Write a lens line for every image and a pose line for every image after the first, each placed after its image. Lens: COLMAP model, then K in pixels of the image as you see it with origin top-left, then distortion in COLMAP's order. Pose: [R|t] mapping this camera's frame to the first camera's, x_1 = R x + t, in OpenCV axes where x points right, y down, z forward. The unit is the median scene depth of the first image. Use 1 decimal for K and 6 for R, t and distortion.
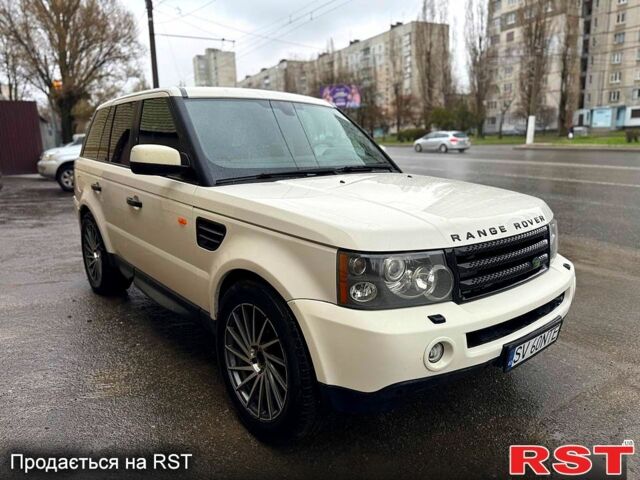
lens RADIAL K [[450.0, 0, 322.9], [0, 450.0, 239.9], [0, 0, 1]] dist [0.014163, -0.006249]
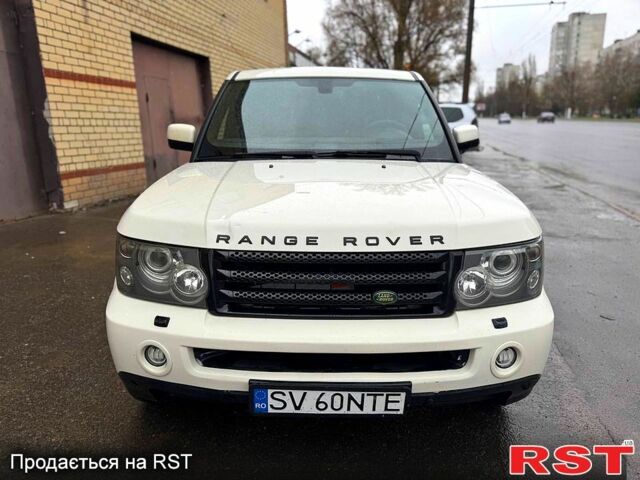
lens RADIAL K [[450.0, 0, 322.9], [0, 450.0, 239.9], [0, 0, 1]] dist [0.014163, -0.006249]
pose [[0.778919, 0.167581, -0.604319, 0.890432], [-0.137823, 0.985820, 0.095731, -0.102937], [0.611792, 0.008723, 0.790970, 0.408221]]
